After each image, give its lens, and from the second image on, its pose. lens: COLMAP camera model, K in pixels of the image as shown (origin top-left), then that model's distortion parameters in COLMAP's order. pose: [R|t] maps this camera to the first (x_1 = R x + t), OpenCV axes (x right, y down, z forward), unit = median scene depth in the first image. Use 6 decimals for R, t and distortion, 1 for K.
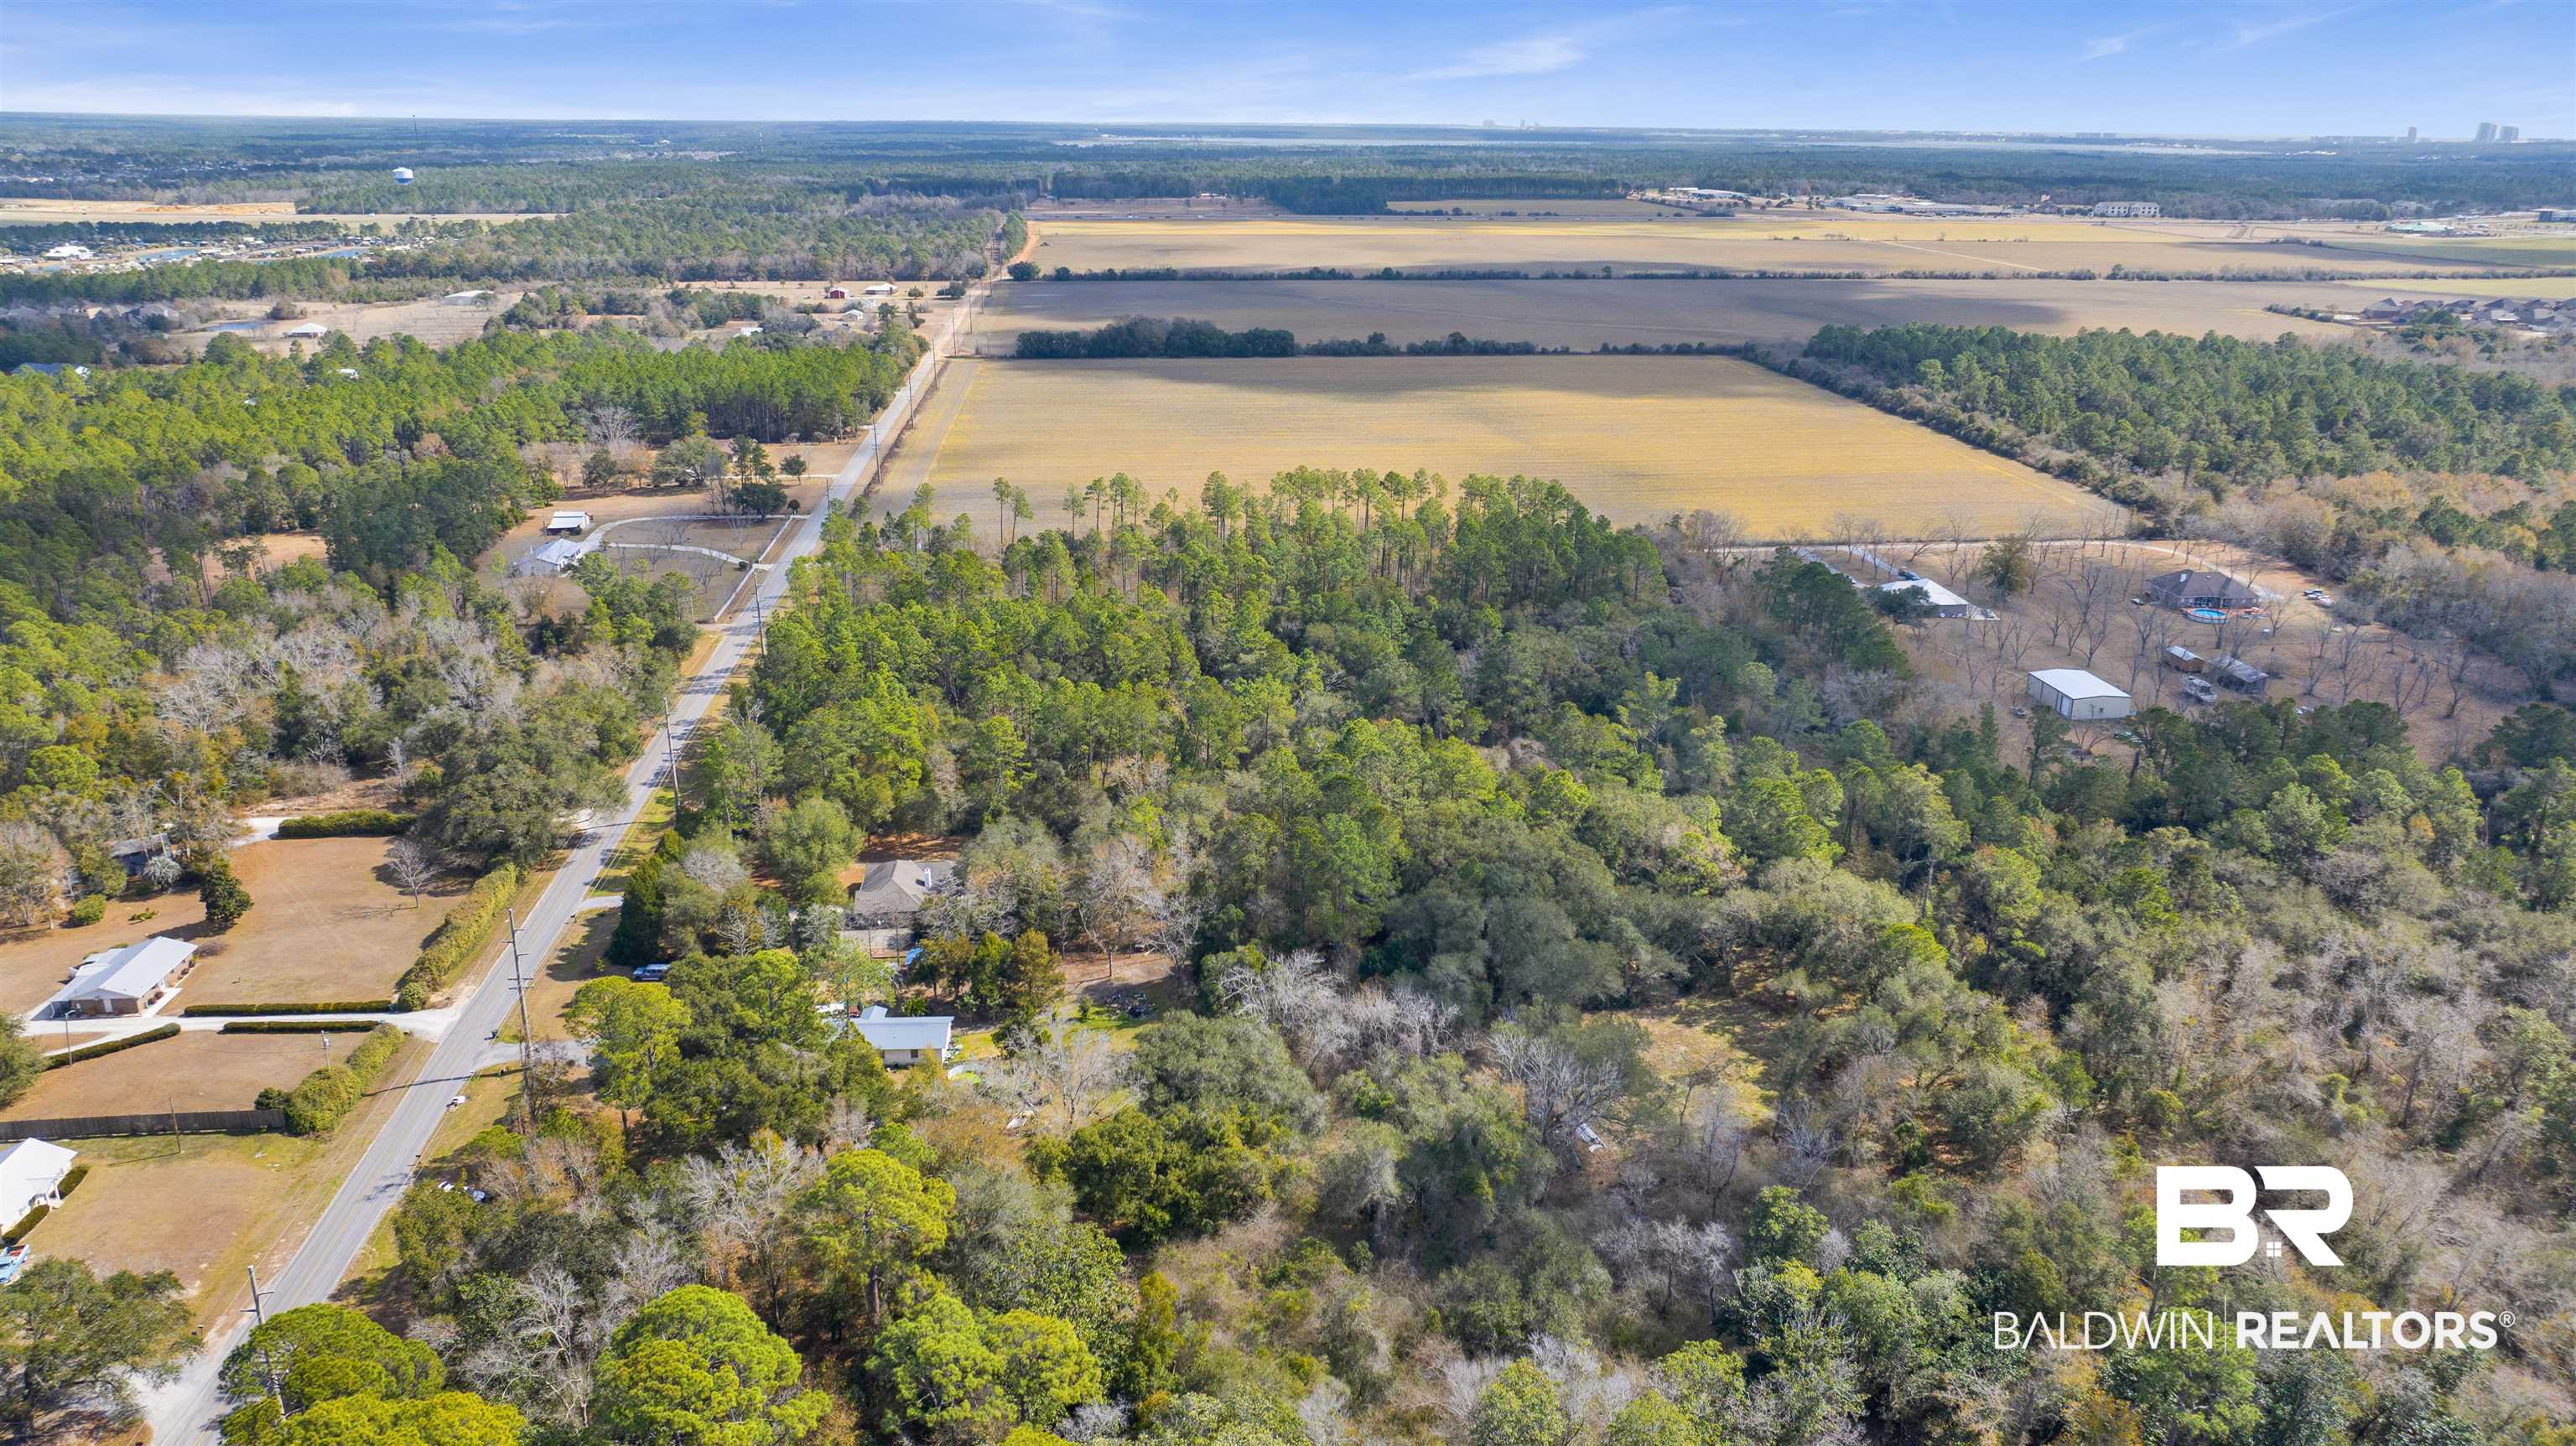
lens RADIAL K [[1829.4, 0, 1297.4], [0, 1829.4, 720.7], [0, 0, 1]] dist [-0.028796, 0.024617]
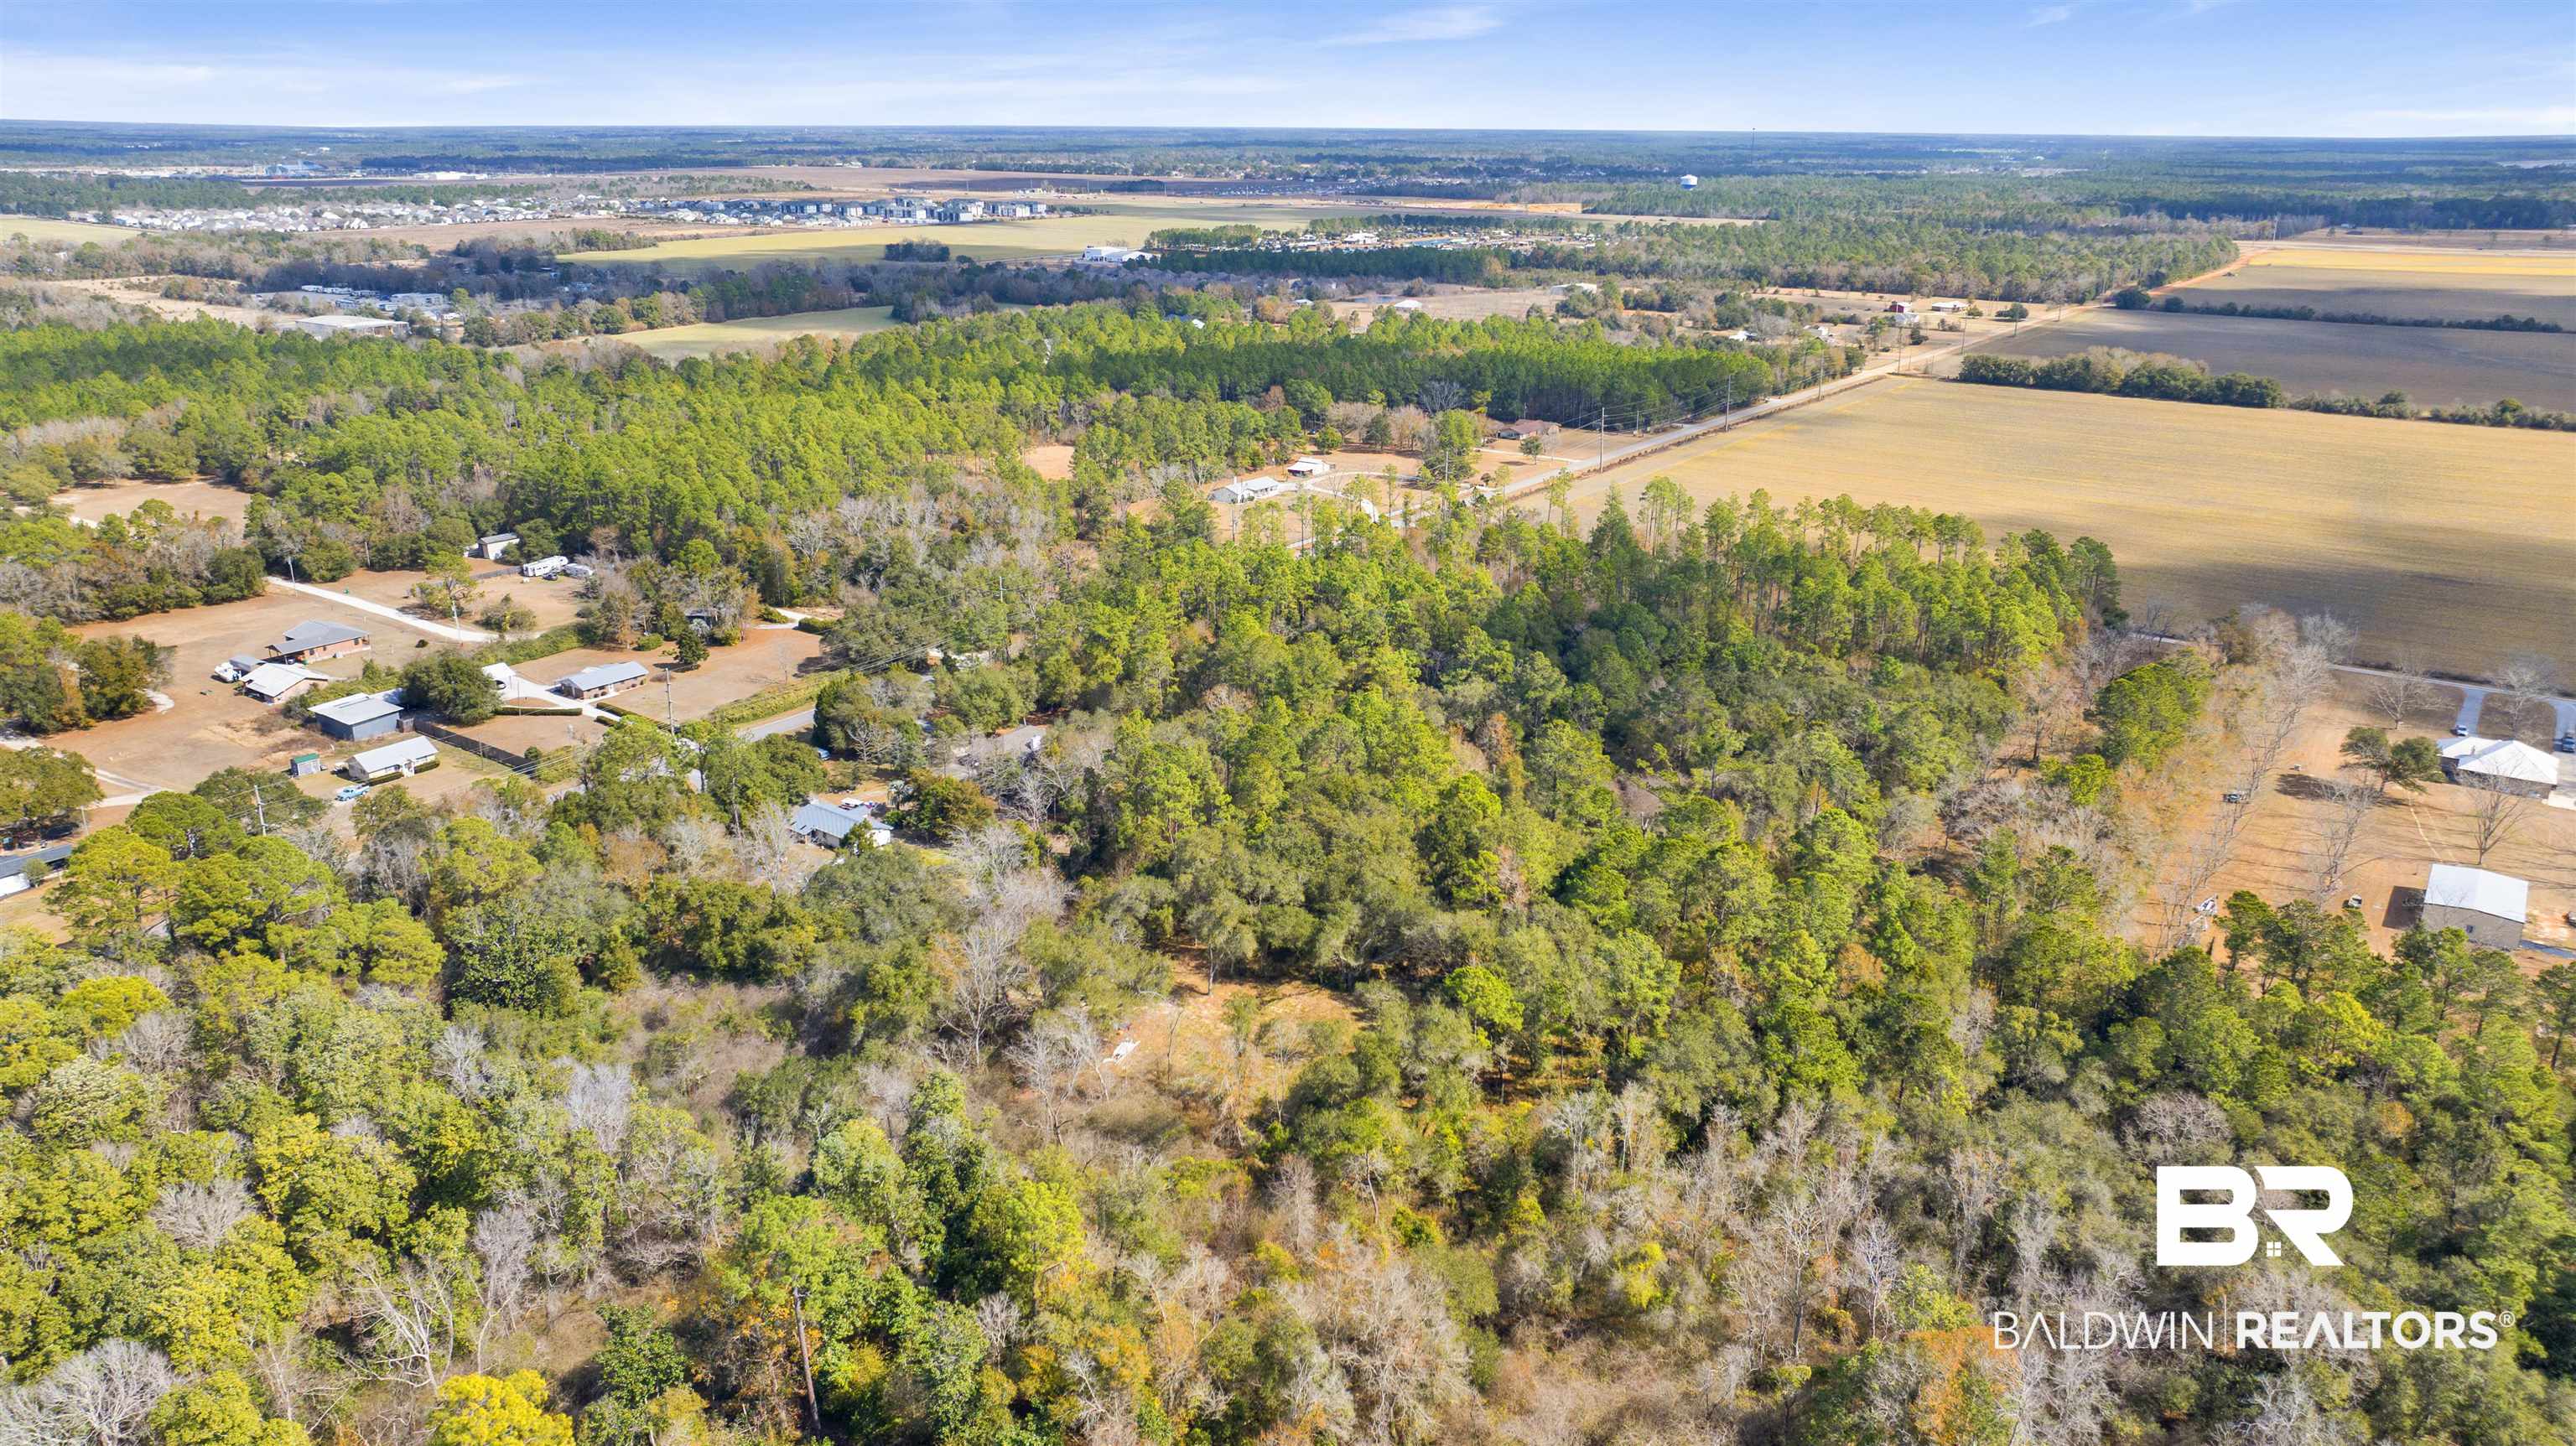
lens RADIAL K [[1829.4, 0, 1297.4], [0, 1829.4, 720.7], [0, 0, 1]] dist [-0.028796, 0.024617]
pose [[0.740045, 0.206281, -0.640142, 0.177497], [-0.211178, 0.974936, 0.070031, -0.013097], [0.638543, 0.083358, 0.765058, 0.042378]]
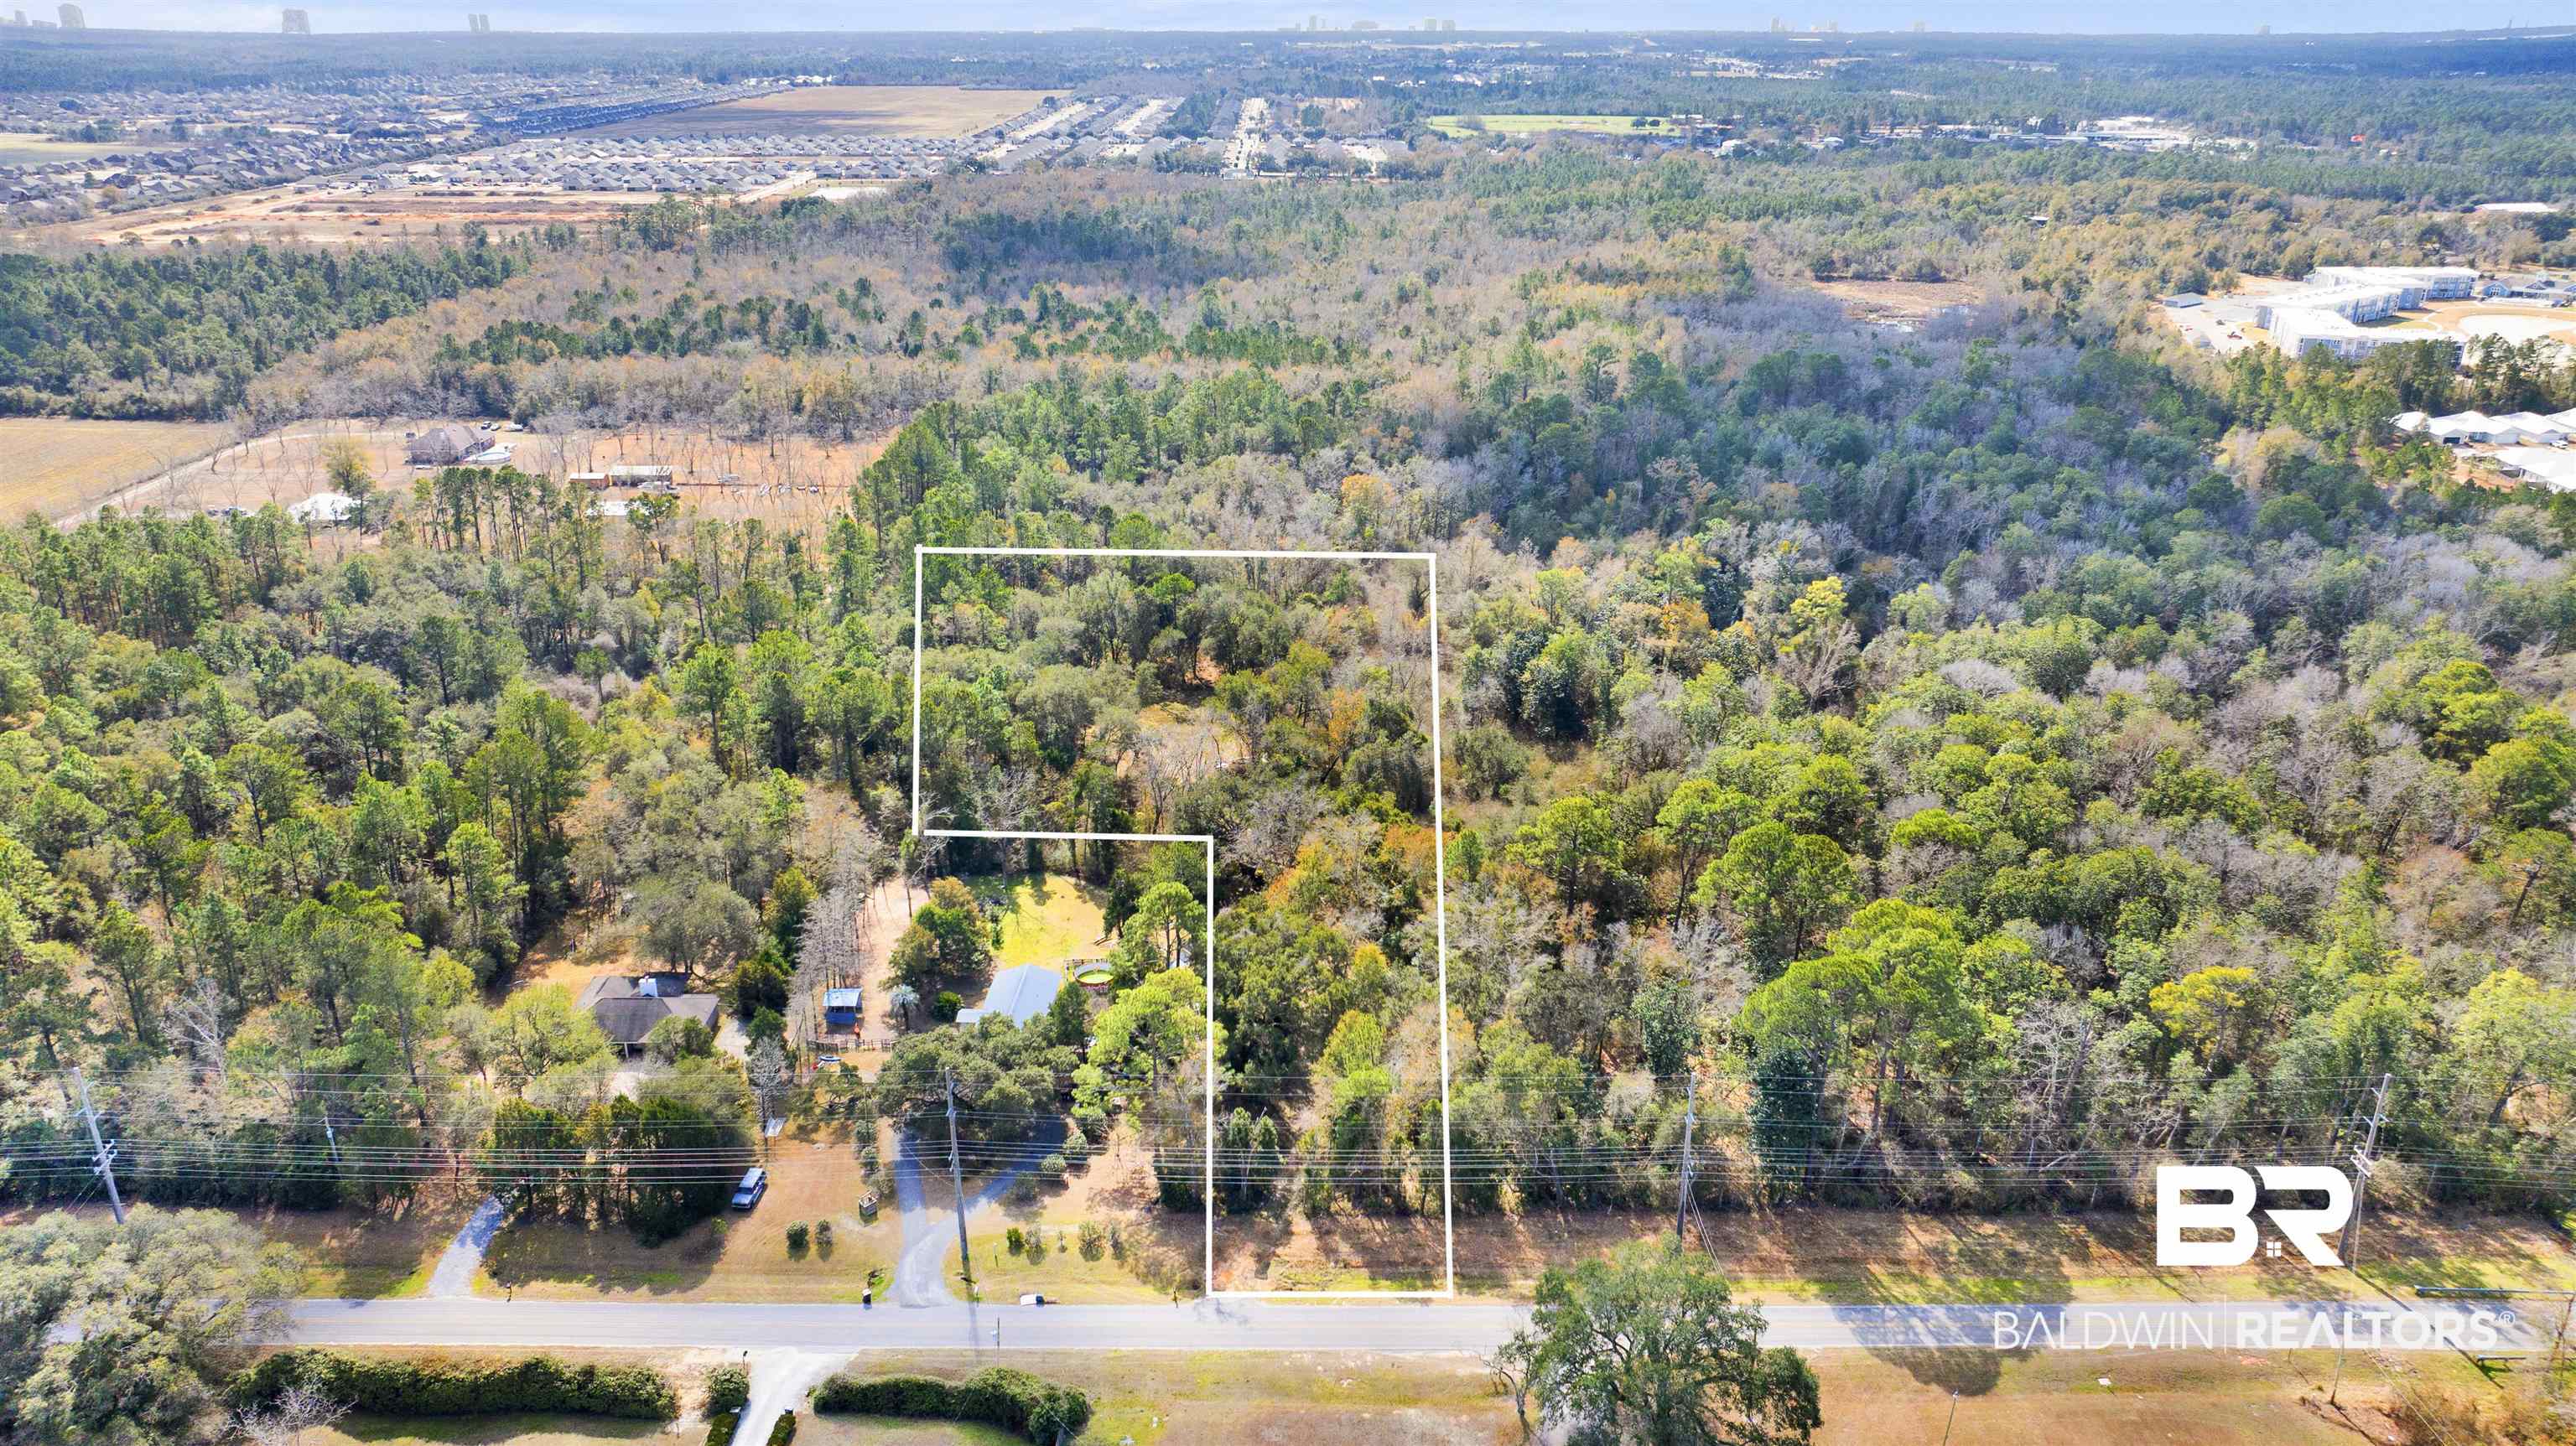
lens RADIAL K [[1829.4, 0, 1297.4], [0, 1829.4, 720.7], [0, 0, 1]] dist [-0.028796, 0.024617]
pose [[0.078592, -0.368638, 0.926245, -0.218831], [0.312535, 0.891389, 0.328248, -0.048378], [-0.946649, 0.263687, 0.185268, 0.134468]]
